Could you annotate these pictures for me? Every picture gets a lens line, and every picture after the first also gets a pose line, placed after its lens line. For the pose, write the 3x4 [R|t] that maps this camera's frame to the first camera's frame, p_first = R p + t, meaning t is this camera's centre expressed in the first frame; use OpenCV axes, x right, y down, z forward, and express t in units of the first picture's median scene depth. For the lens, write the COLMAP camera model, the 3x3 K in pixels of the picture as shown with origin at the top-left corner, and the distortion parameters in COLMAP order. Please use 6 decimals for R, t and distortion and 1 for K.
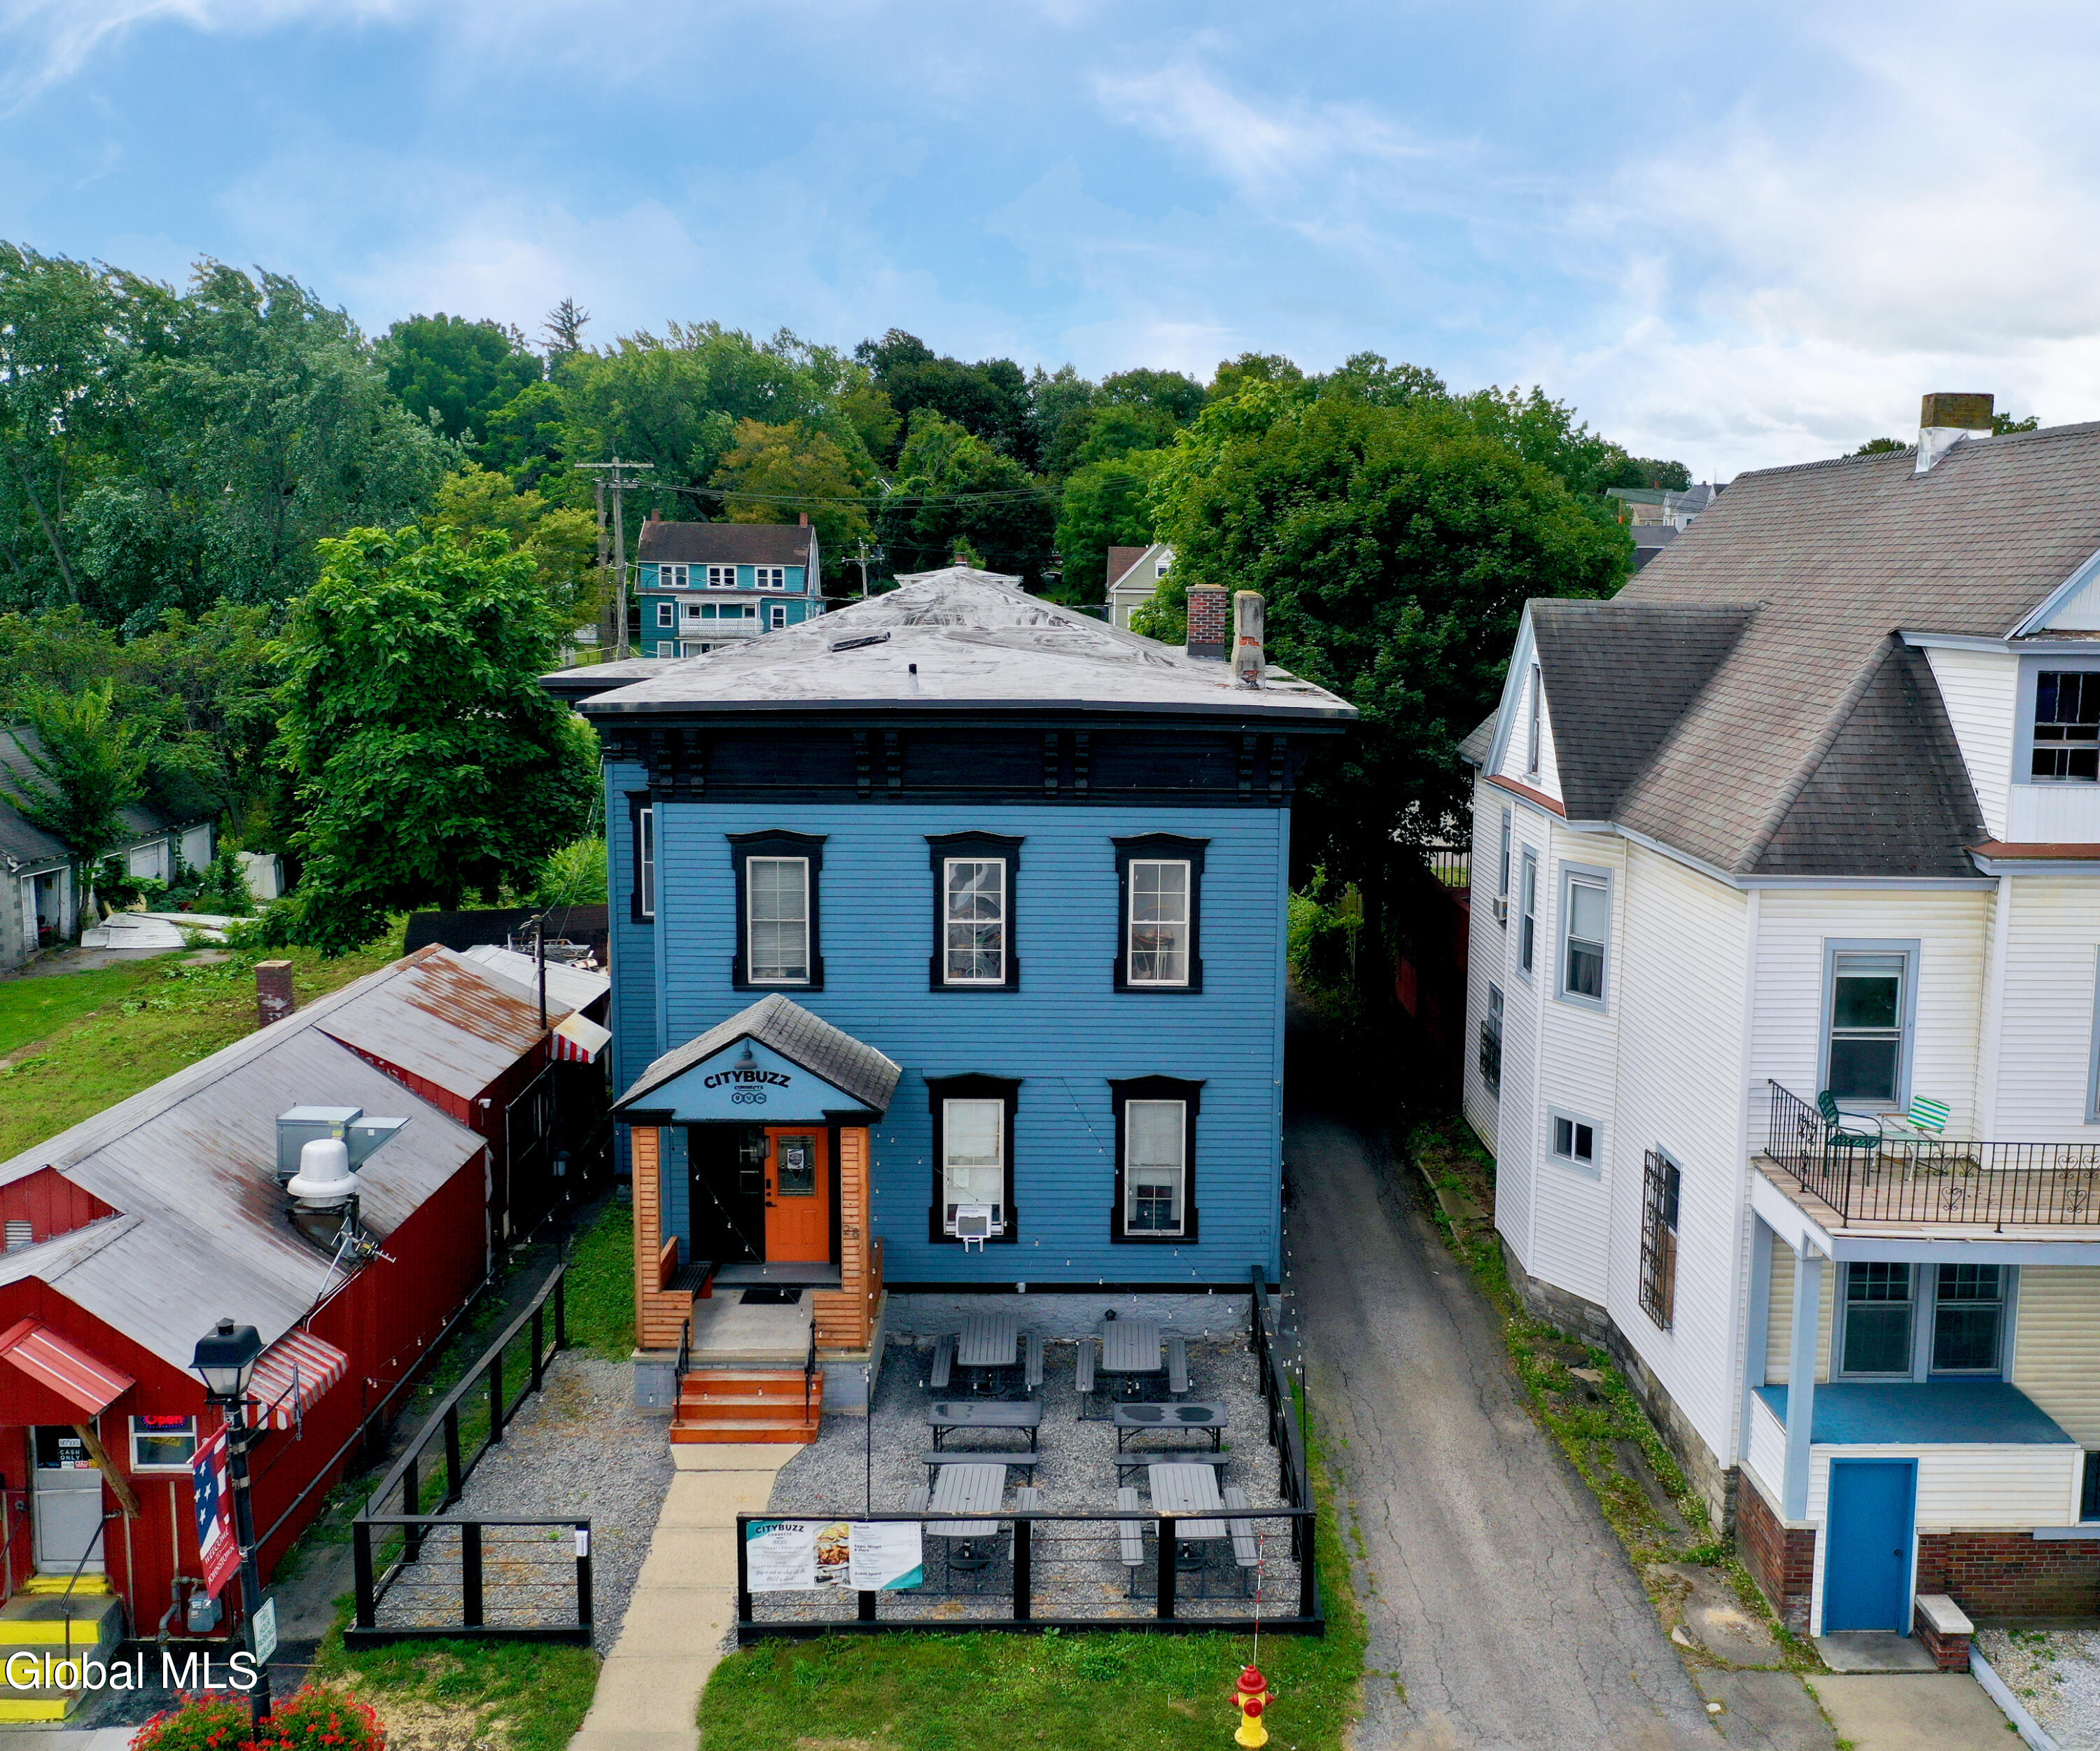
lens RADIAL K [[2018.6, 0, 1053.8], [0, 2018.6, 870.3], [0, 0, 1]] dist [0.022063, 0.000000]
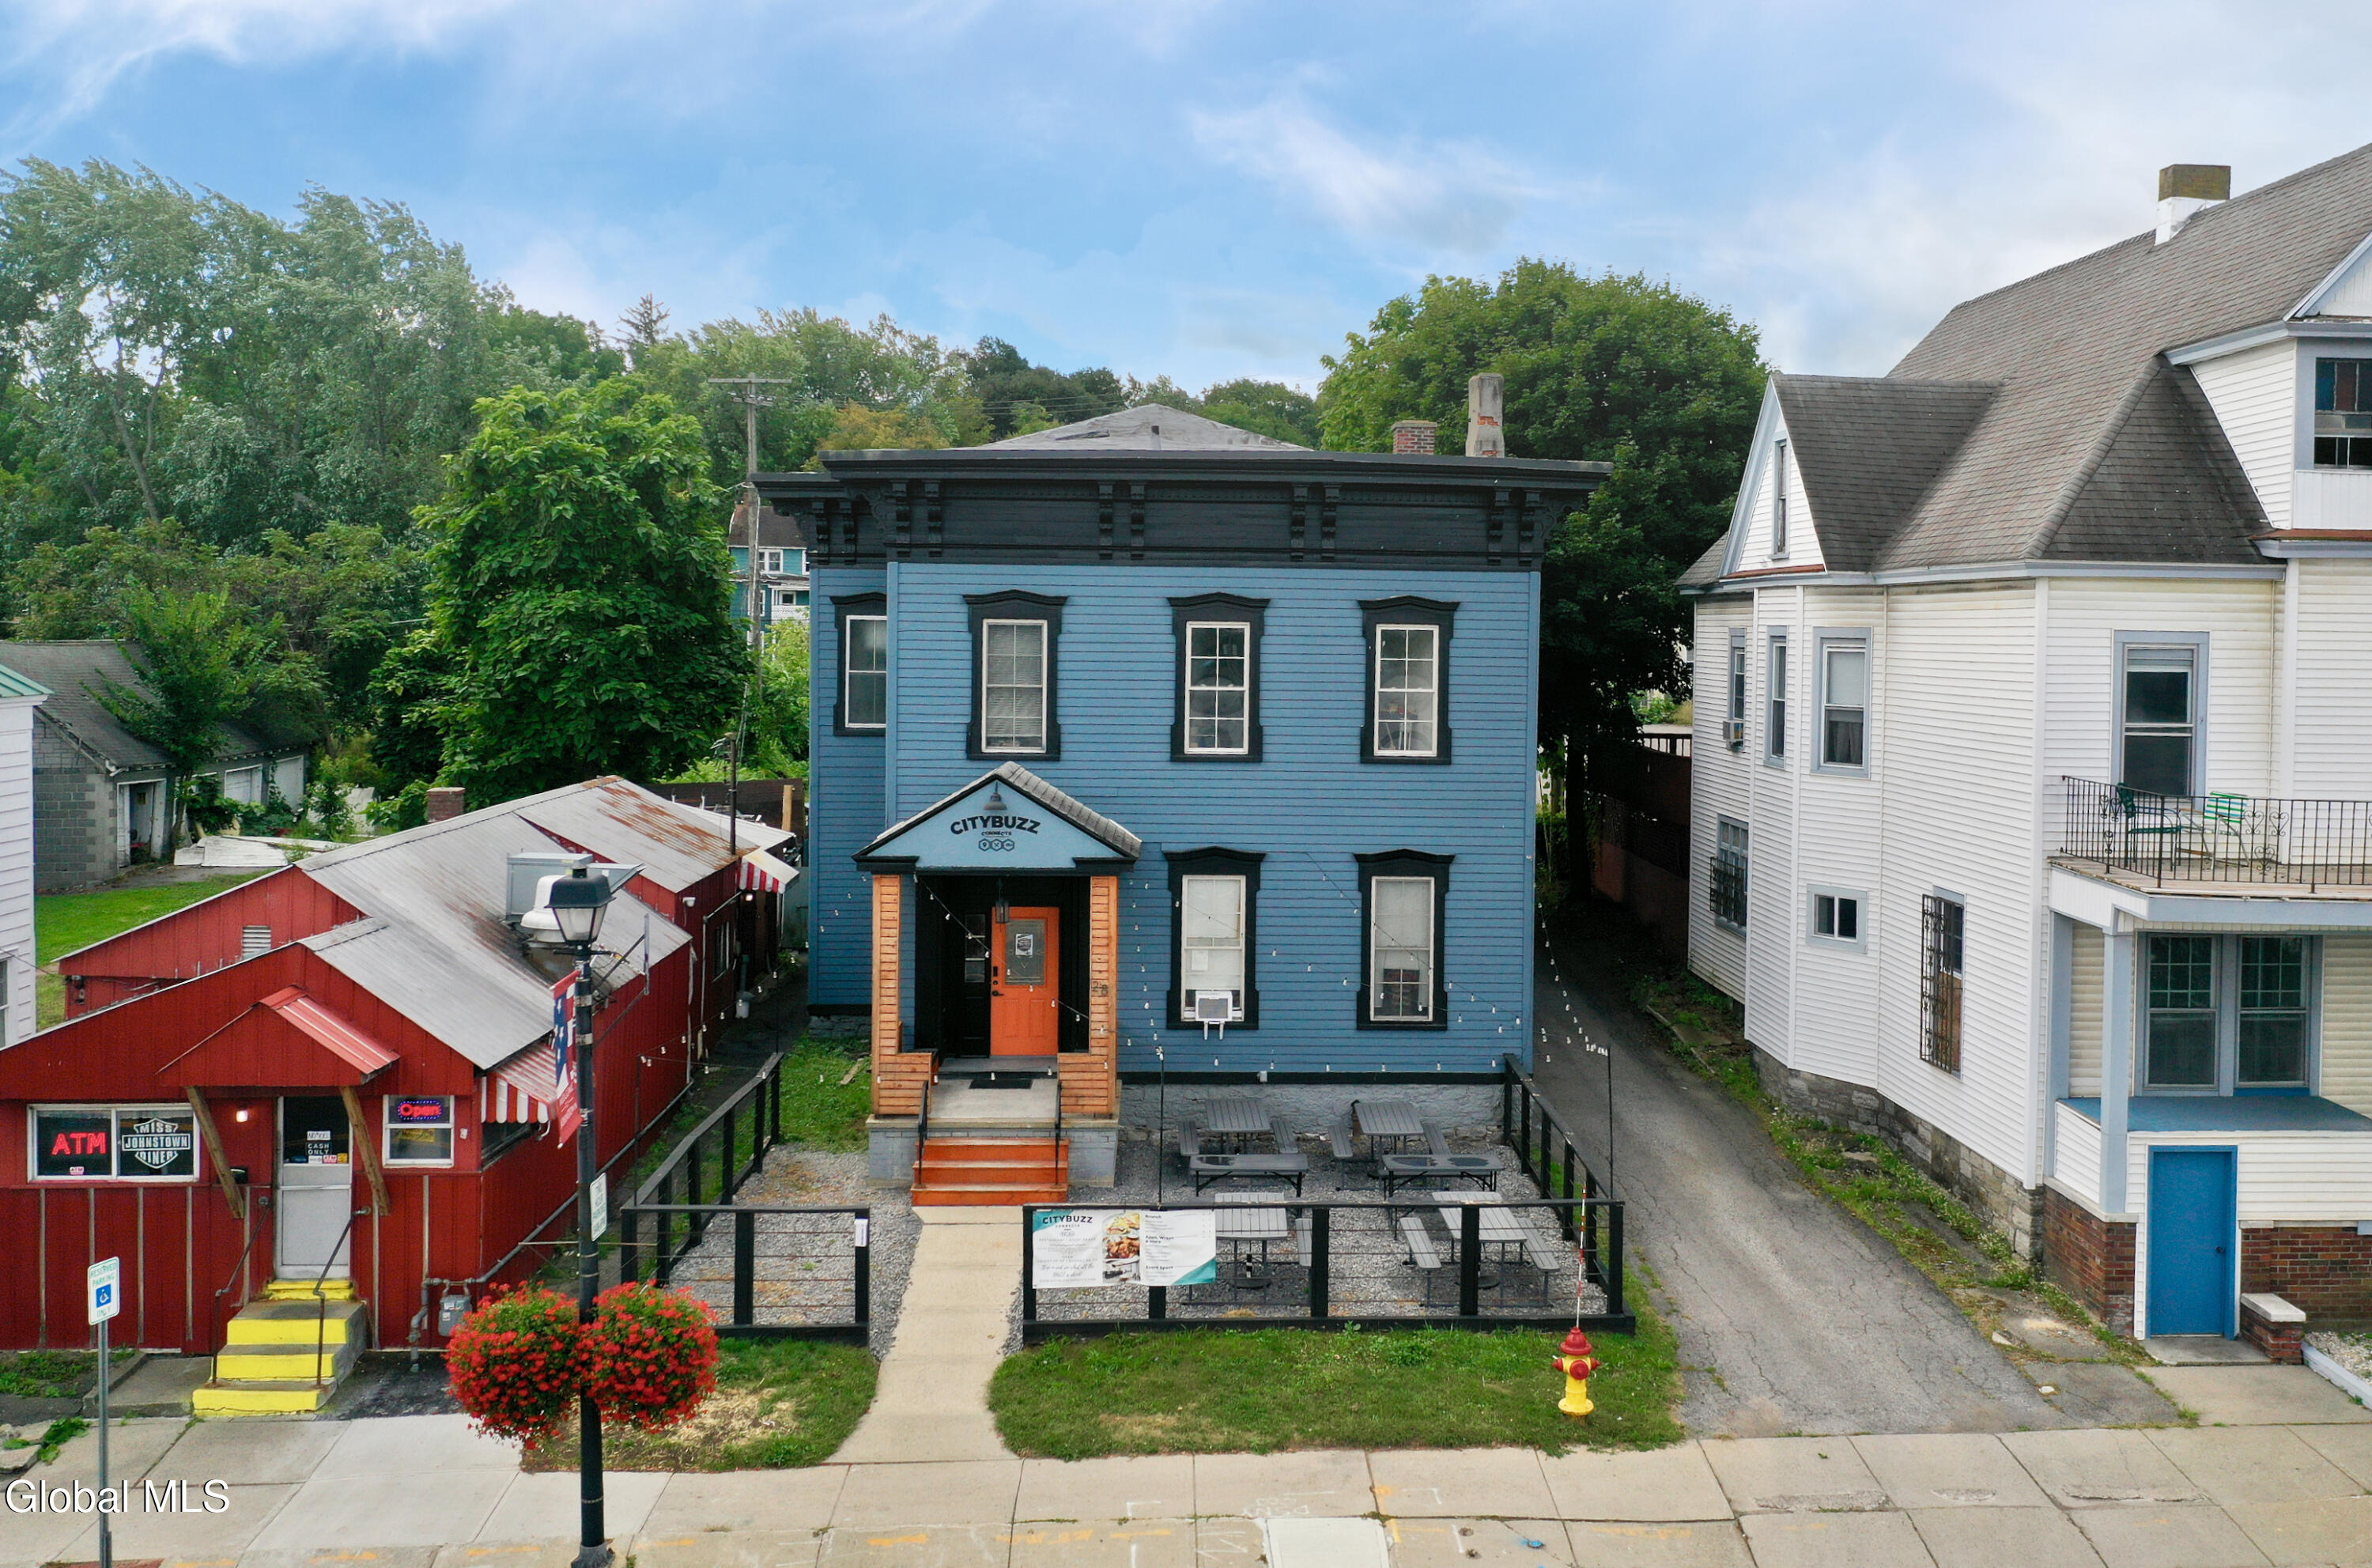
lens RADIAL K [[2183.9, 0, 1197.5], [0, 2183.9, 706.5], [0, 0, 1]] dist [0.022384, 0.000000]
pose [[0.999614, 0.003171, 0.027610, -0.077349], [-0.000210, 0.994305, -0.106569, 0.145481], [-0.027791, 0.106522, 0.993922, -0.041489]]
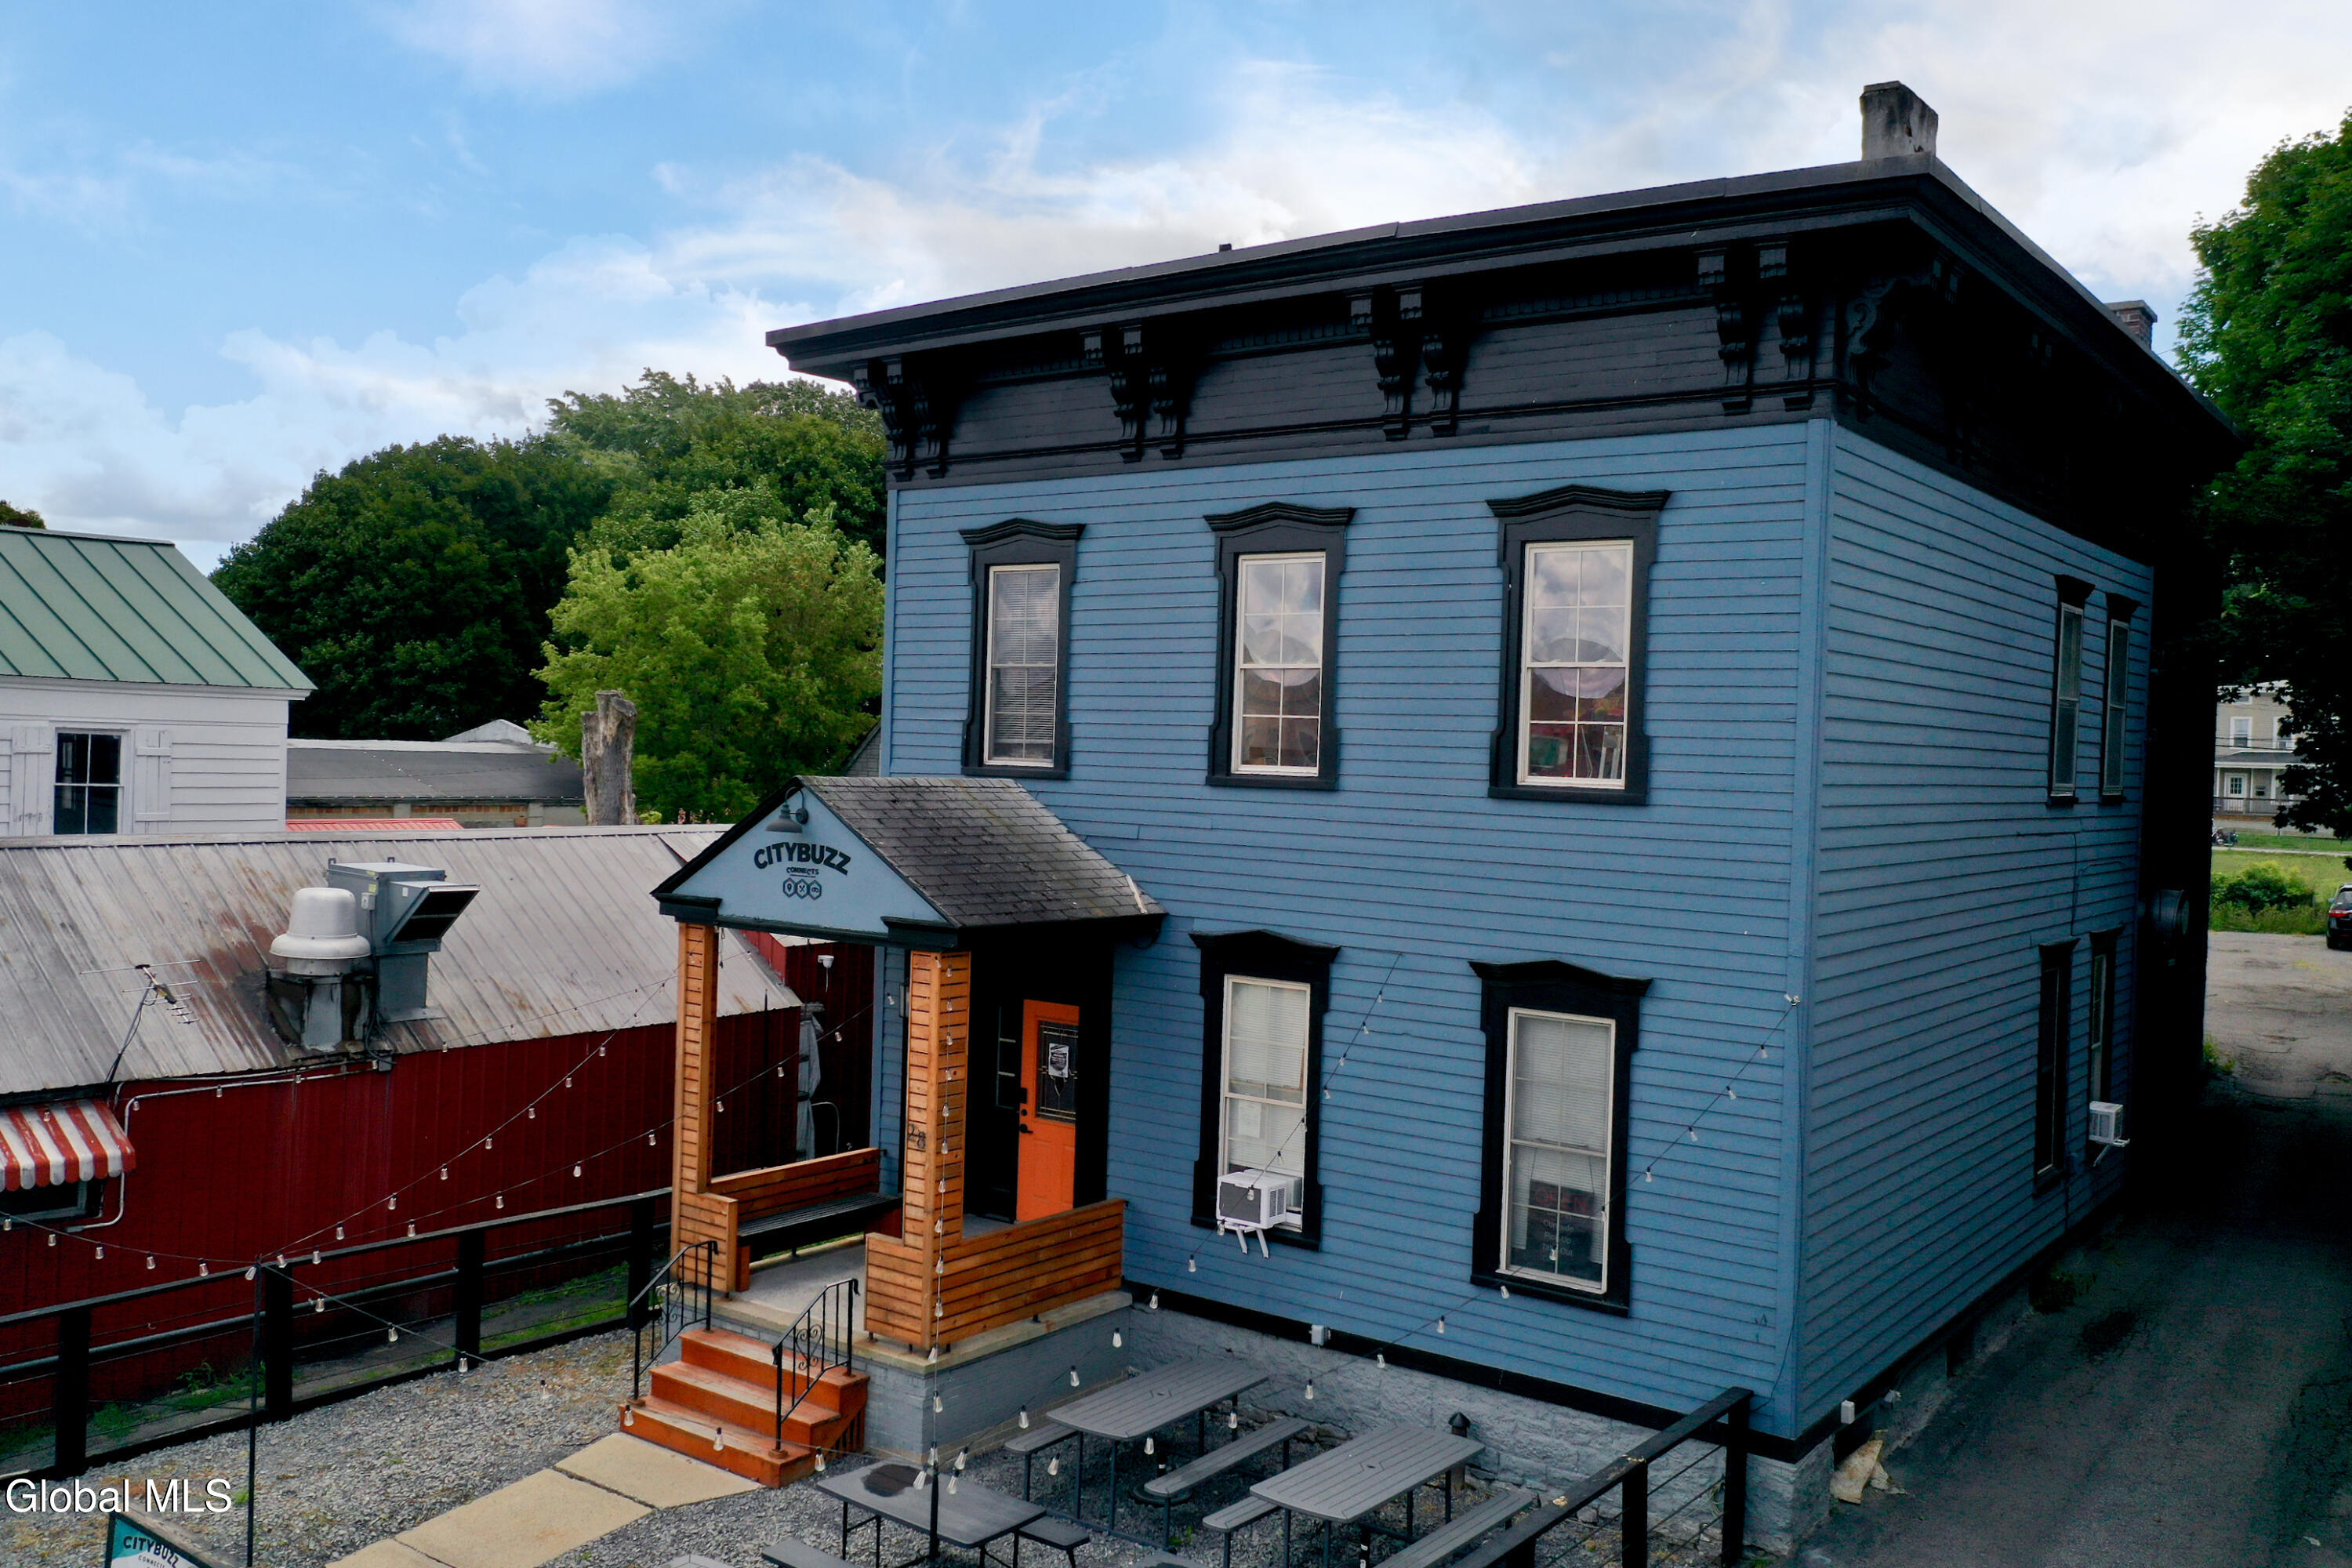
lens RADIAL K [[1903.2, 0, 1177.2], [0, 1903.2, 789.6], [0, 0, 1]] dist [0.026176, 0.001278]
pose [[0.802463, 0.030048, -0.595945, 0.262620], [-0.110611, 0.988913, -0.099080, 0.117532], [0.586361, 0.145426, 0.796889, 0.552090]]
